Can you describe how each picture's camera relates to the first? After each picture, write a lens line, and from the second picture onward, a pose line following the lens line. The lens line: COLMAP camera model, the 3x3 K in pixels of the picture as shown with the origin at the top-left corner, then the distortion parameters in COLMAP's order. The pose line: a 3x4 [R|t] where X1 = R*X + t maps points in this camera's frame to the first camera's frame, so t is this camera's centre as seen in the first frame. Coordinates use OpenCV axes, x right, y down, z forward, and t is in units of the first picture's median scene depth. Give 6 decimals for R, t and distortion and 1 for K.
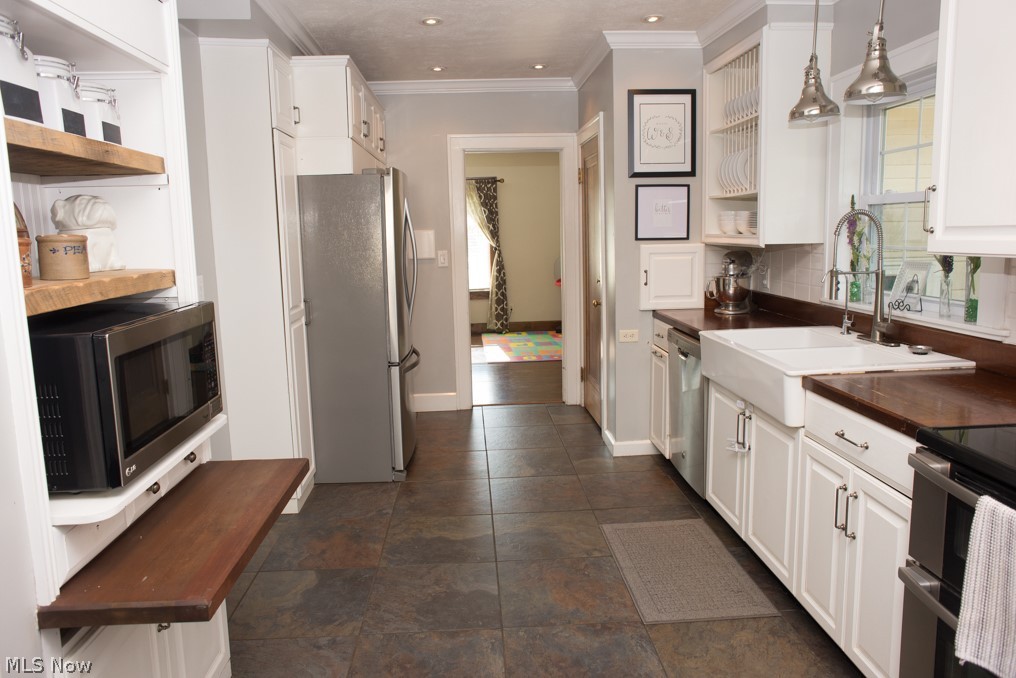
lens RADIAL K [[694.2, 0, 508.0], [0, 694.2, 339.0], [0, 0, 1]] dist [-0.097241, 0.085161]
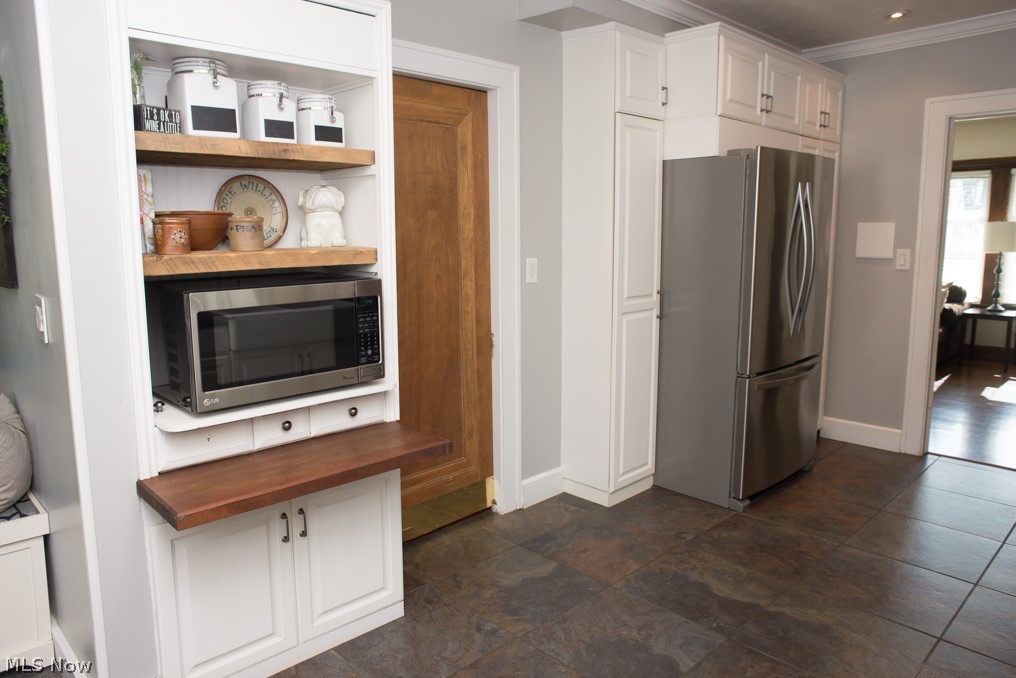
lens RADIAL K [[694.2, 0, 508.0], [0, 694.2, 339.0], [0, 0, 1]] dist [-0.097241, 0.085161]
pose [[0.643672, 0.138471, -0.752670, 0.315284], [-0.128573, 0.989082, 0.072011, -0.036496], [0.754424, 0.050422, 0.654448, 0.239901]]
